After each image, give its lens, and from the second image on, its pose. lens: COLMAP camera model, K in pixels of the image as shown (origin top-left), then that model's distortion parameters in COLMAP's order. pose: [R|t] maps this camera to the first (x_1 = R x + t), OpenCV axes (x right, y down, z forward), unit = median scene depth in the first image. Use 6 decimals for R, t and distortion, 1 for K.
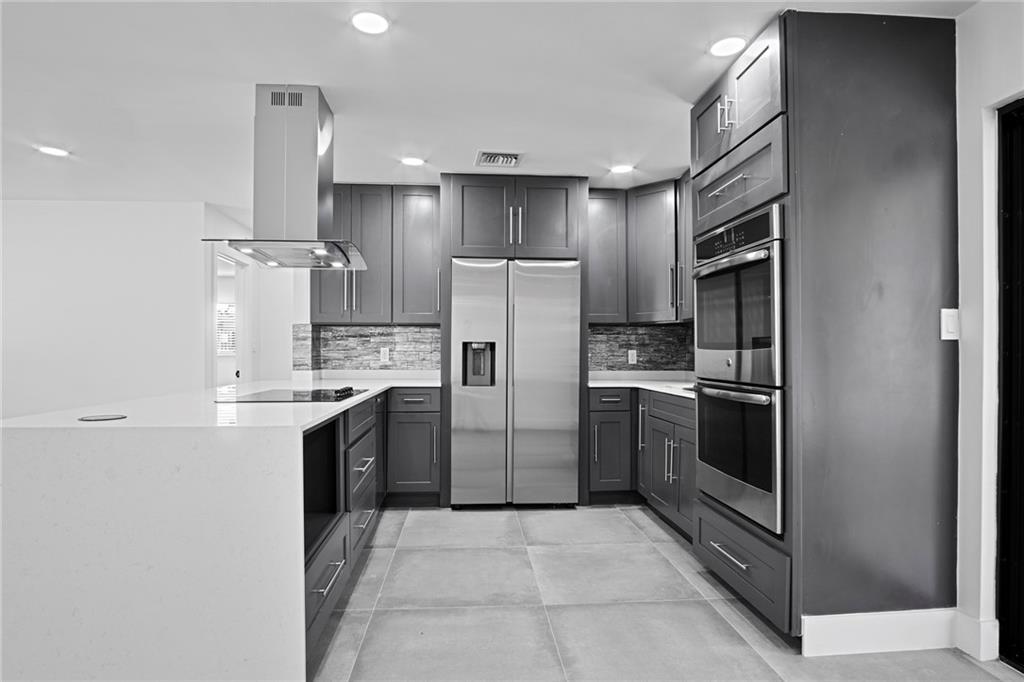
lens RADIAL K [[554.5, 0, 512.0], [0, 554.5, 356.7], [0, 0, 1]] dist [-0.032926, 0.005733]
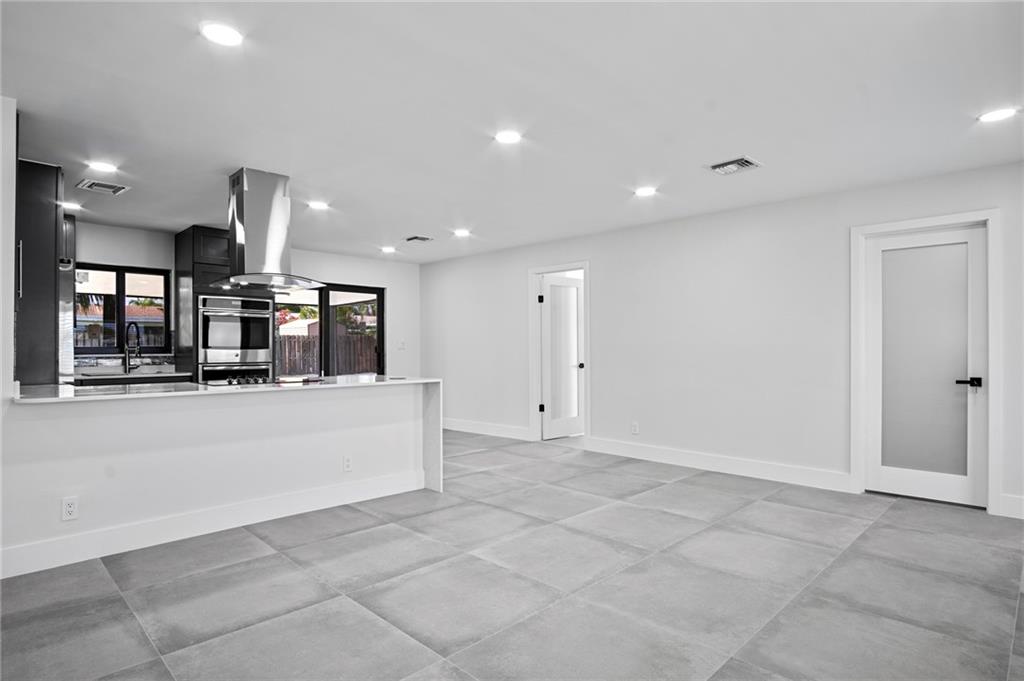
lens RADIAL K [[554.5, 0, 508.0], [0, 554.5, 346.8], [0, 0, 1]] dist [-0.032926, 0.005733]
pose [[-0.649456, 0.002119, 0.760396, -1.373182], [0.008457, 0.999954, 0.004437, -0.015770], [-0.760352, 0.009312, -0.649444, 1.038652]]
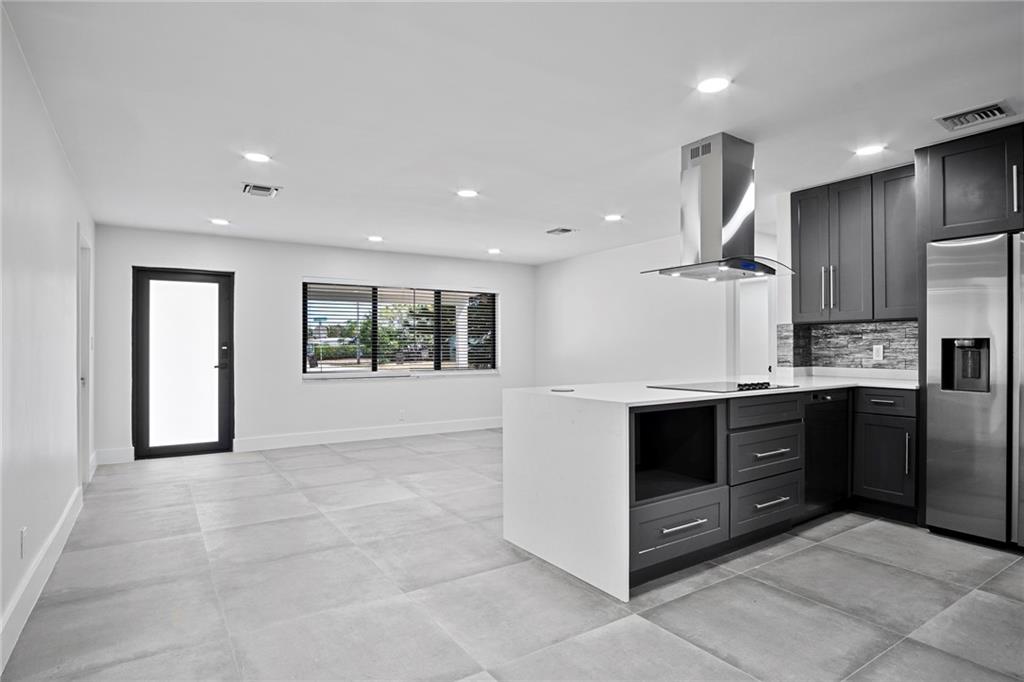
lens RADIAL K [[554.5, 0, 508.6], [0, 554.5, 341.7], [0, 0, 1]] dist [-0.032926, 0.005733]
pose [[0.476838, -0.012079, -0.878908, 0.331980], [-0.003177, 0.999875, -0.015465, -0.006623], [0.878986, 0.010167, 0.476740, 0.007136]]
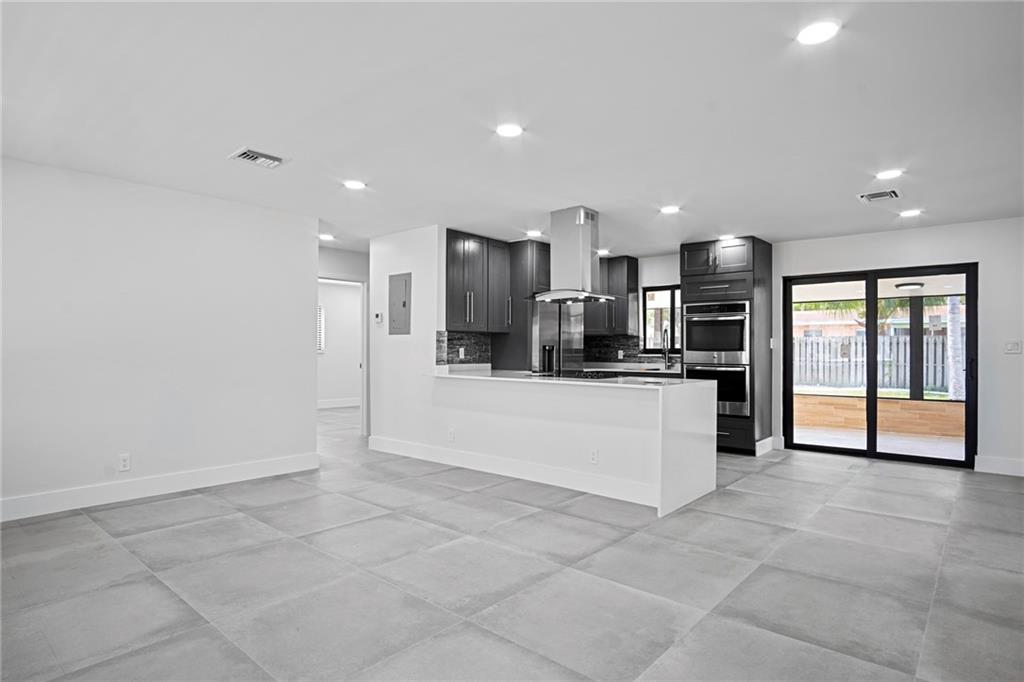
lens RADIAL K [[554.5, 0, 510.7], [0, 554.5, 338.1], [0, 0, 1]] dist [-0.032926, 0.005733]
pose [[0.714132, 0.016646, 0.699813, -1.299563], [0.001734, 0.999672, -0.025548, -0.006404], [-0.700009, 0.019458, 0.713869, -0.103665]]
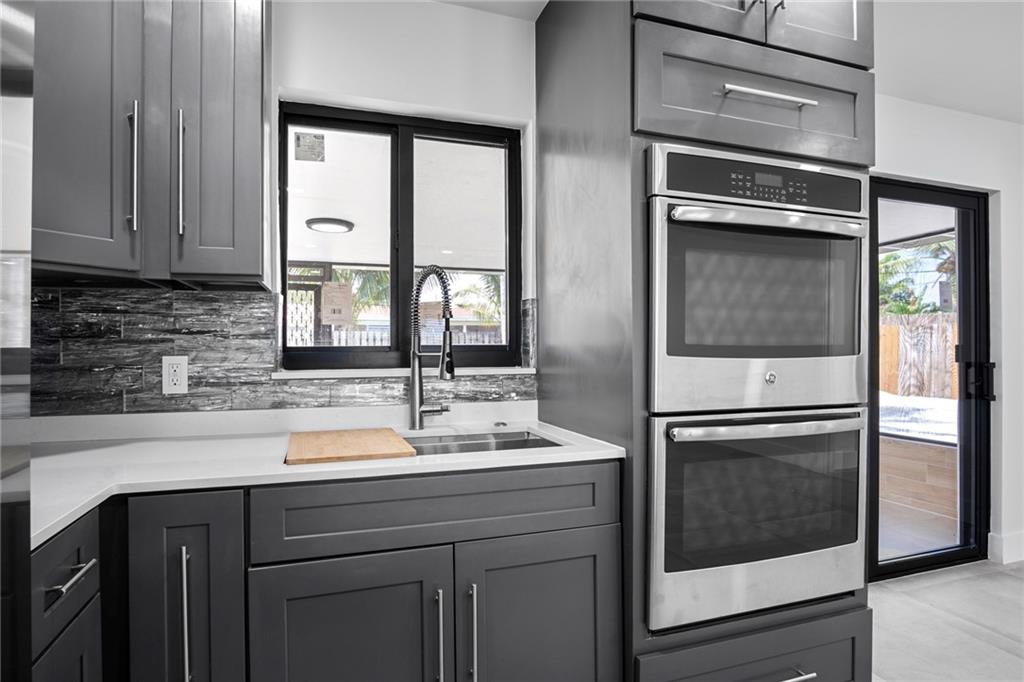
lens RADIAL K [[554.5, 0, 505.6], [0, 554.5, 342.7], [0, 0, 1]] dist [-0.032926, 0.005733]
pose [[-0.231046, 0.009921, 0.972892, -0.090329], [0.009054, 0.999927, -0.008047, -0.016913], [-0.972901, 0.006949, -0.231118, 0.900292]]
